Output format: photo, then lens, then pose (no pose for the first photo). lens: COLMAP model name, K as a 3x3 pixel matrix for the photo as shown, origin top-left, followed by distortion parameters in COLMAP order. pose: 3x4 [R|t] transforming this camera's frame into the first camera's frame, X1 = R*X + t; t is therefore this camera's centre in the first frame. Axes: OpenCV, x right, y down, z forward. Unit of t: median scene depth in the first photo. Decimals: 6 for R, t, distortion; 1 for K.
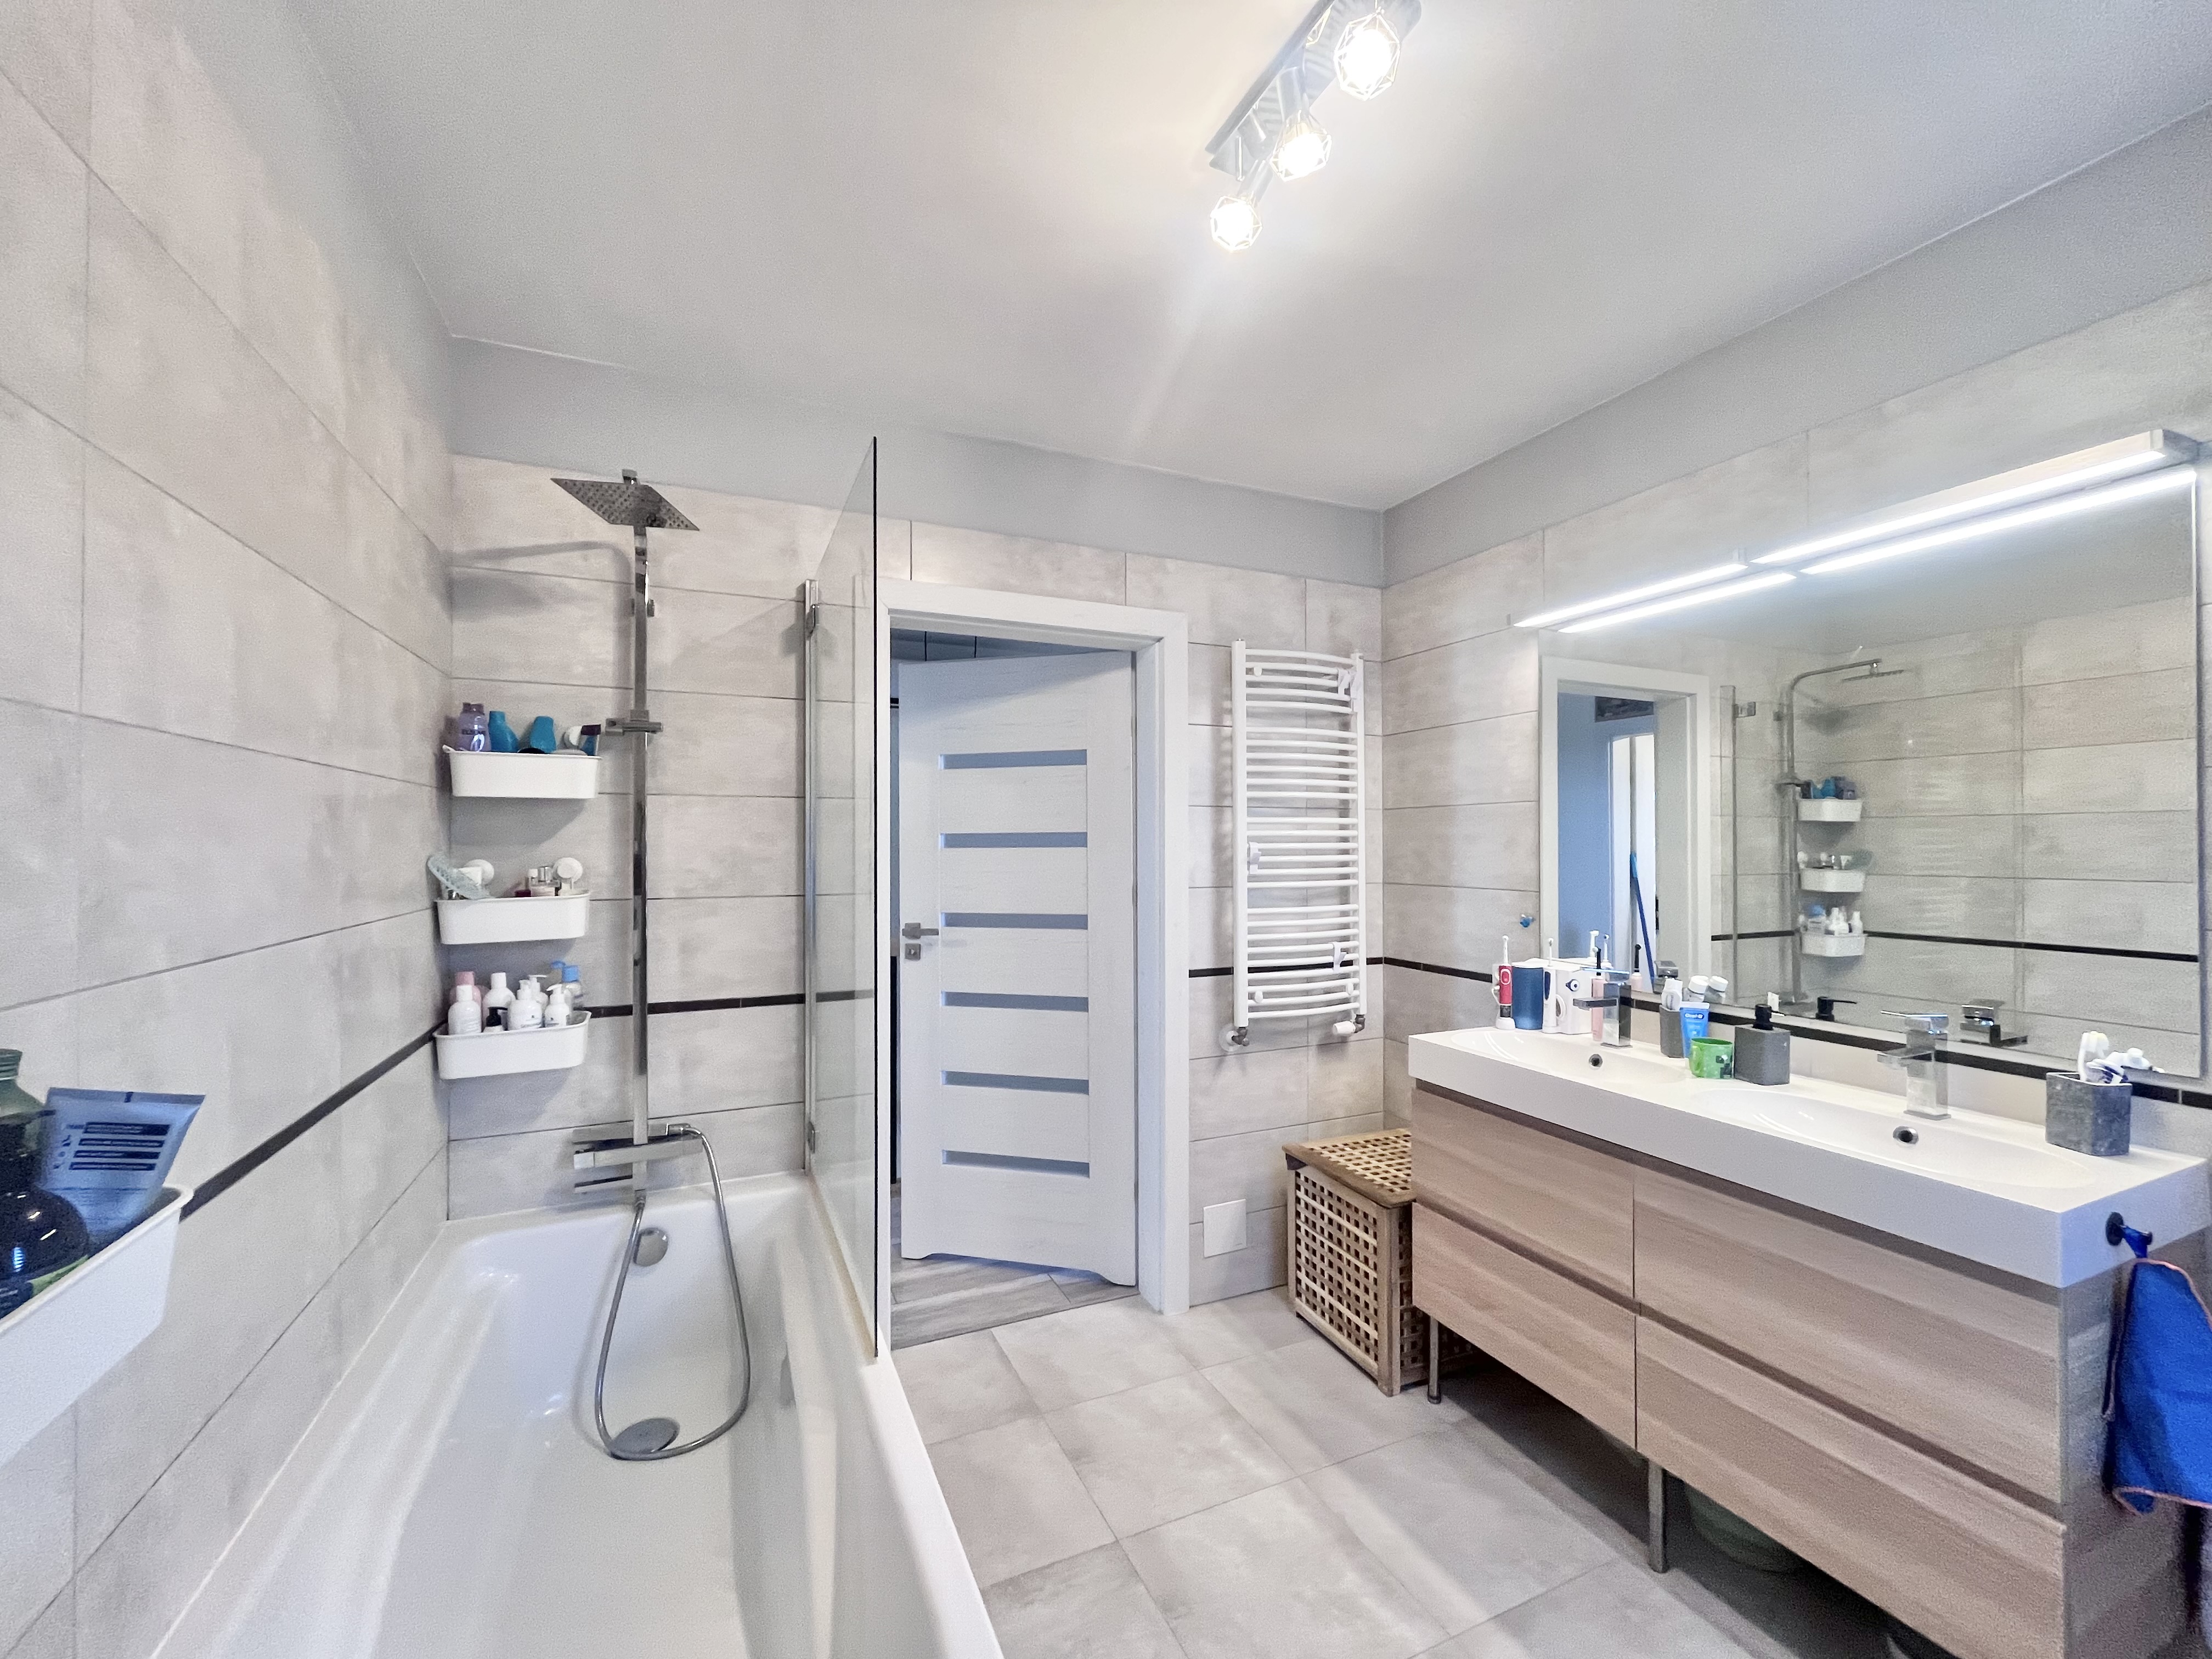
lens RADIAL K [[893.2, 0, 1098.7], [0, 893.2, 836.8], [0, 0, 1]] dist [-0.002954, 0.000149]
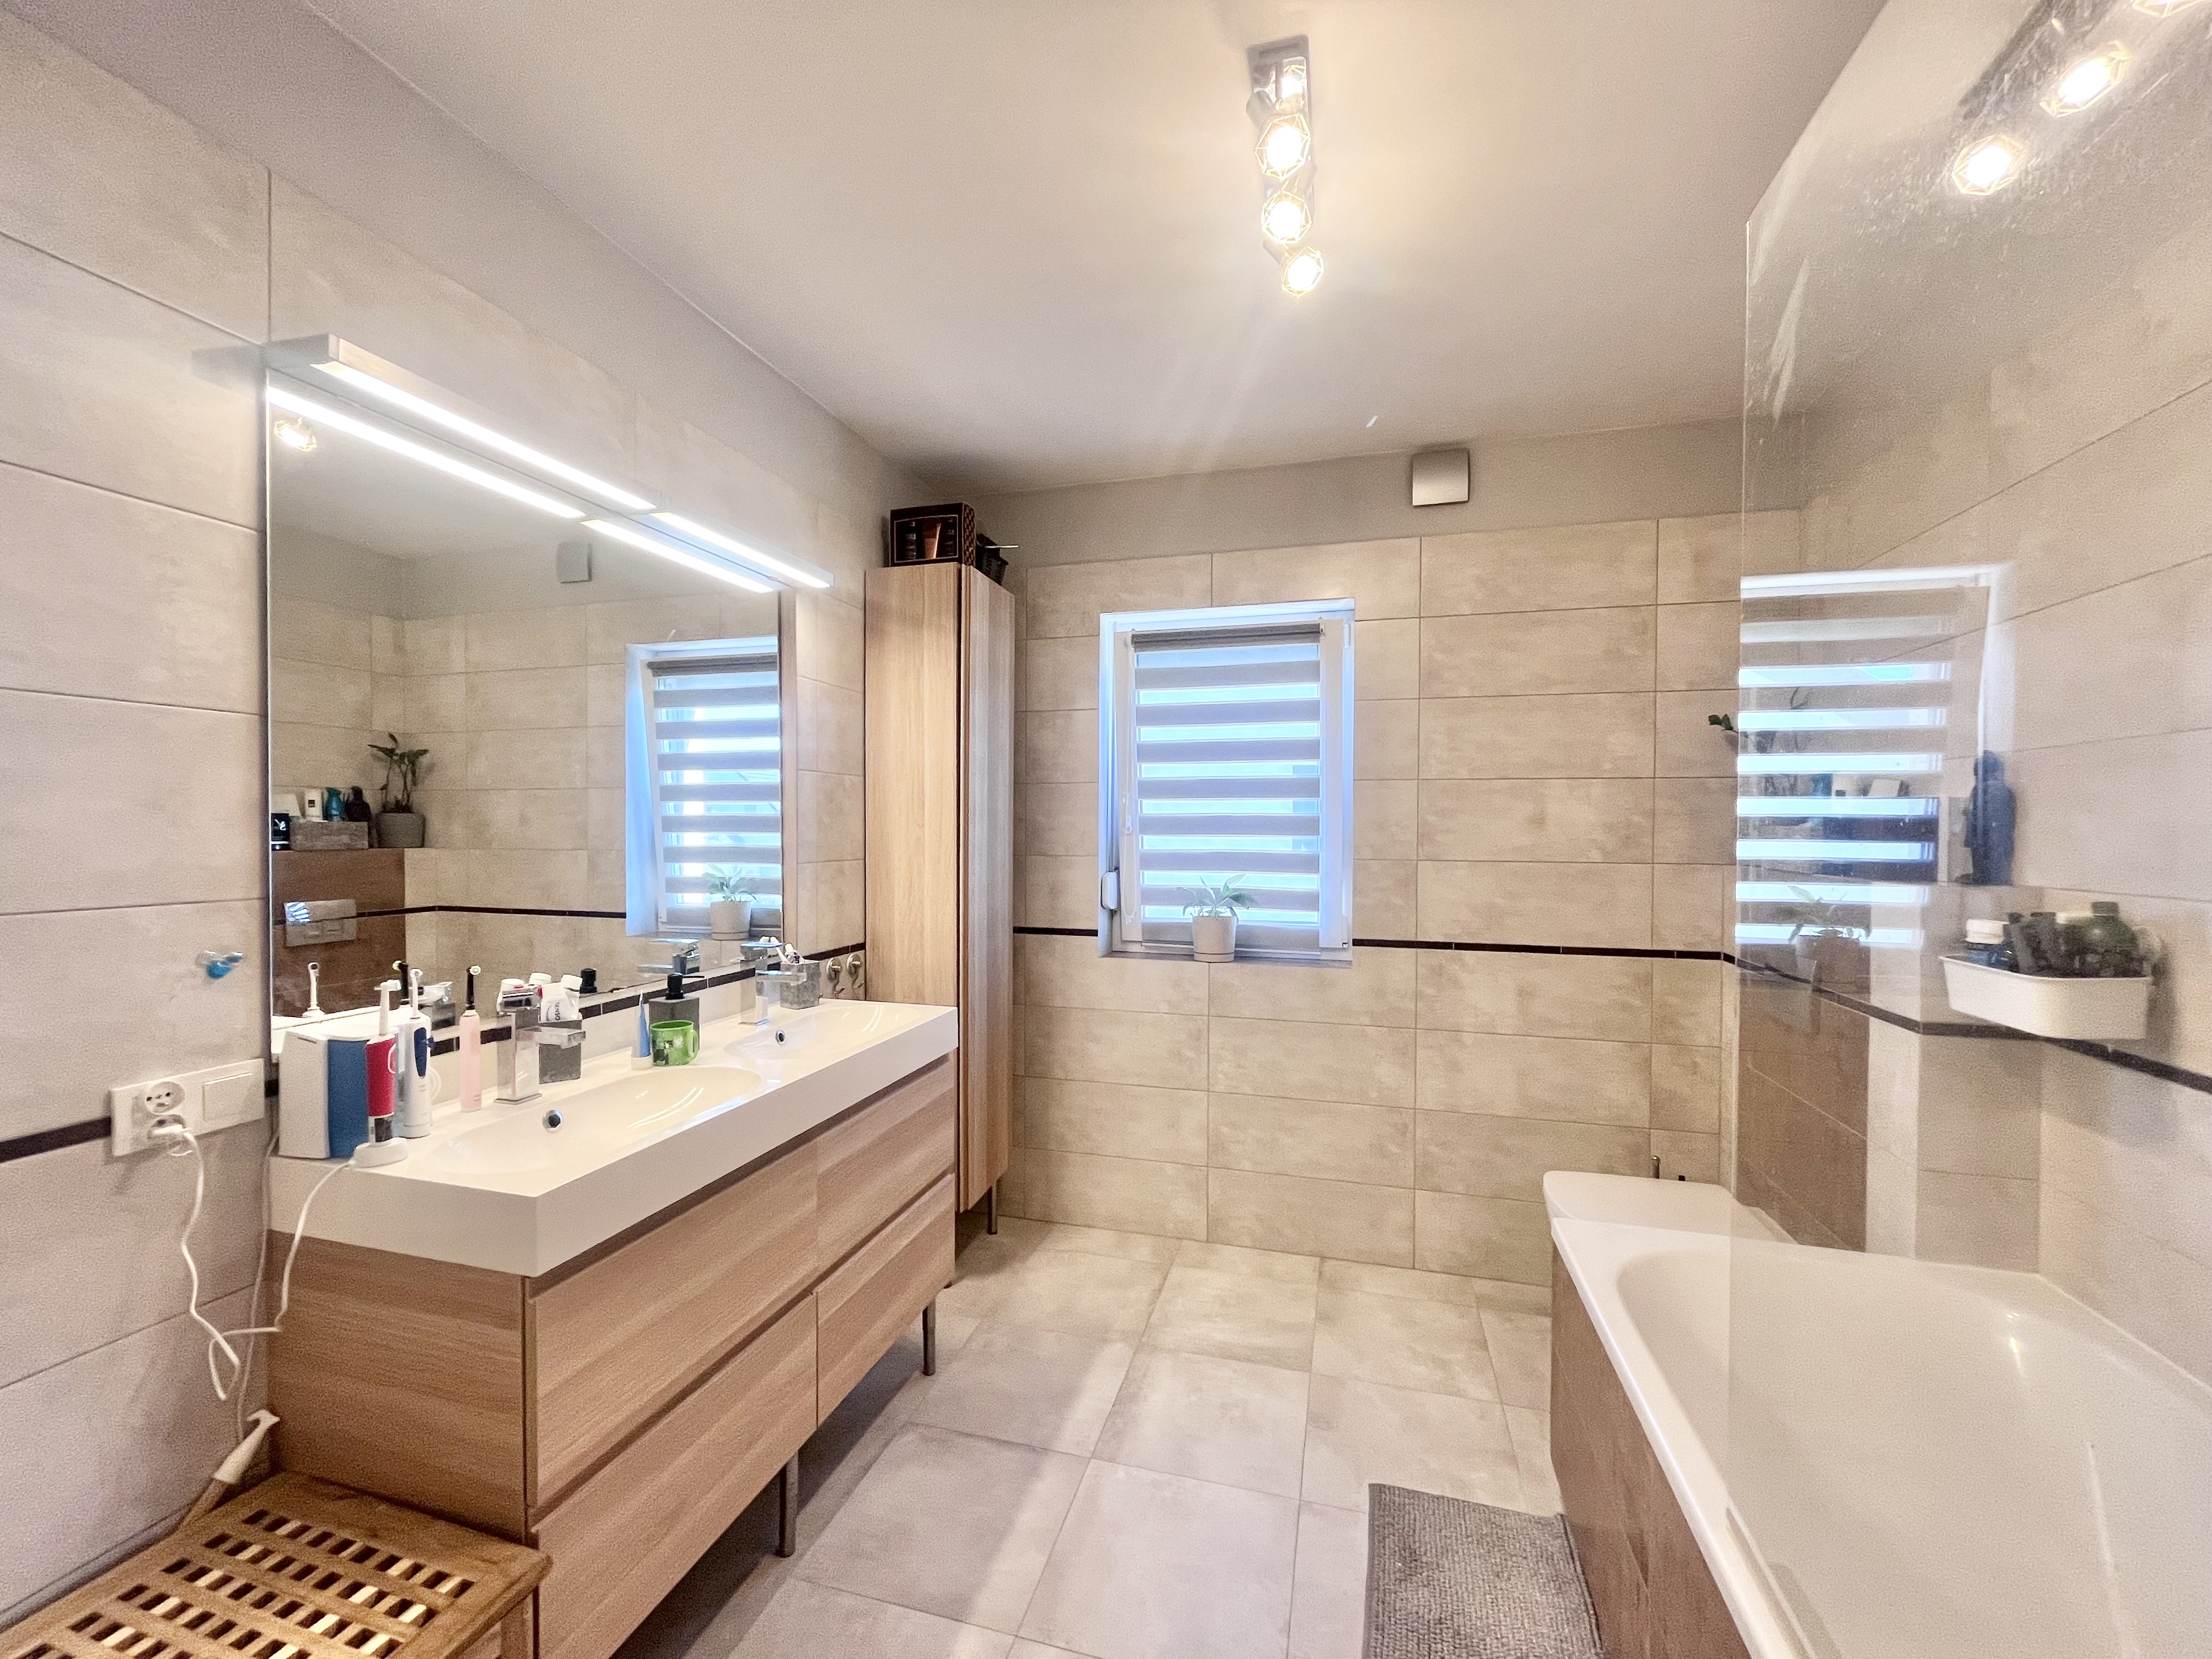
lens RADIAL K [[893.2, 0, 1106.2], [0, 893.2, 830.7], [0, 0, 1]] dist [-0.002954, 0.000149]
pose [[-0.765652, -0.007240, 0.643214, -0.241840], [-0.005205, 0.999974, 0.005060, 0.025953], [-0.643234, 0.000526, -0.765670, 1.428557]]
